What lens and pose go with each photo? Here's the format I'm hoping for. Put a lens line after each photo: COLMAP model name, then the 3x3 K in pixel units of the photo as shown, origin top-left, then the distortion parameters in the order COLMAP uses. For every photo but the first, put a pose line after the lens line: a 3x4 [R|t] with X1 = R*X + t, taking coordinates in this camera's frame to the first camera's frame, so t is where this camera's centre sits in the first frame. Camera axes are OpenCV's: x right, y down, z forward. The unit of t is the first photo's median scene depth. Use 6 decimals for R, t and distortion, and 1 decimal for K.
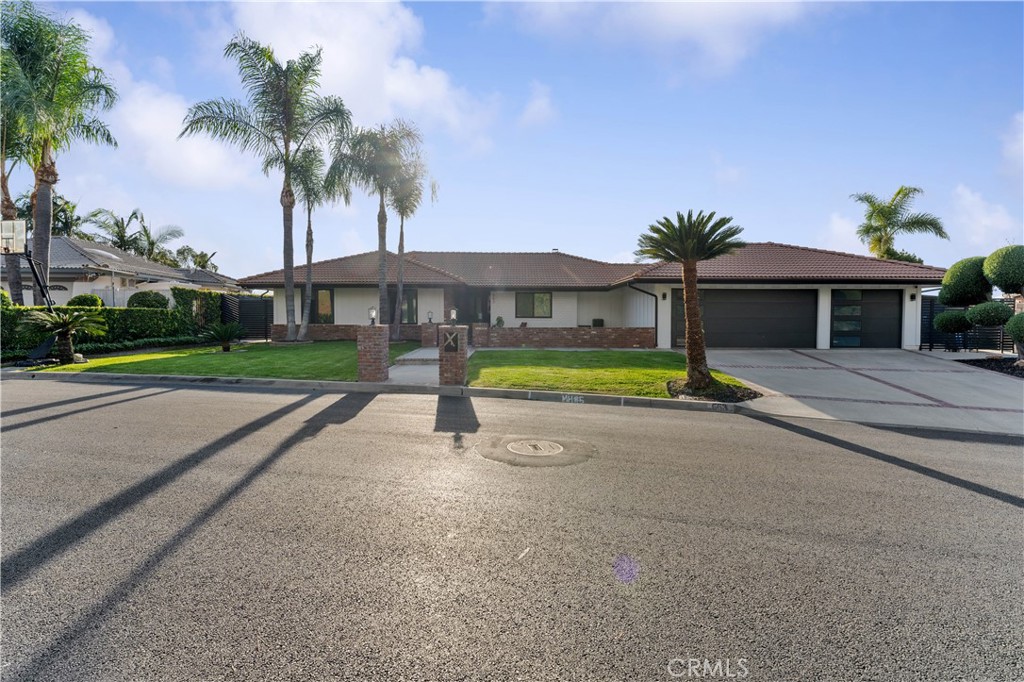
lens RADIAL K [[481.1, 0, 516.1], [0, 481.1, 336.2], [0, 0, 1]] dist [0.008533, 0.000897]
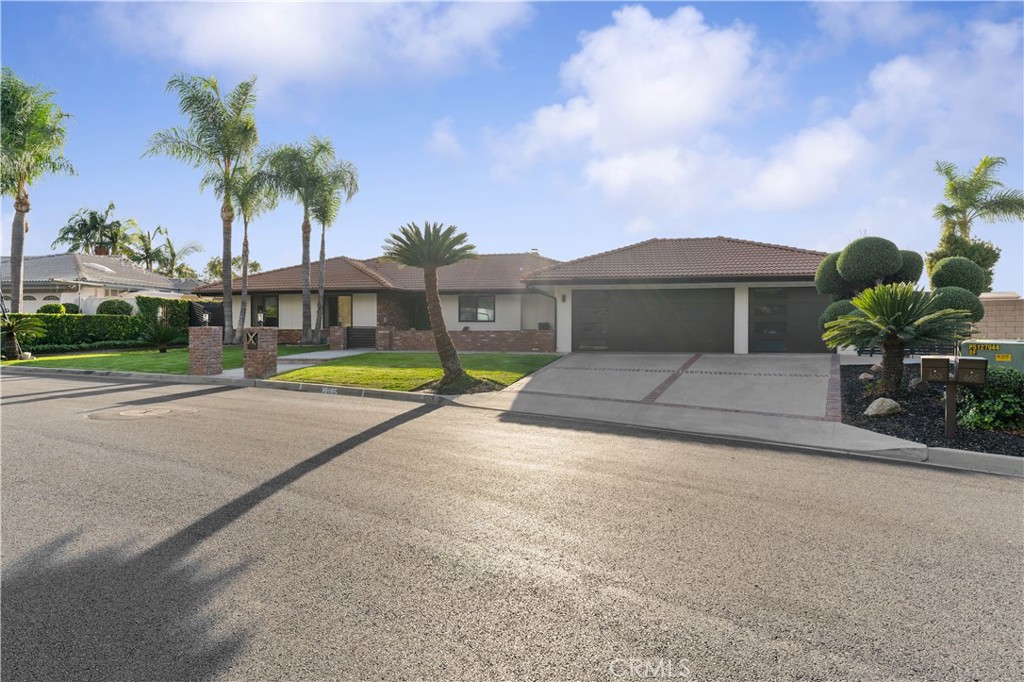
lens RADIAL K [[548.9, 0, 507.5], [0, 548.9, 336.7], [0, 0, 1]] dist [0.011720, -0.001312]
pose [[0.981537, -0.000679, -0.191270, 0.386269], [-0.002298, 0.999880, -0.015342, 0.011104], [0.191257, 0.015498, 0.981418, -0.095454]]
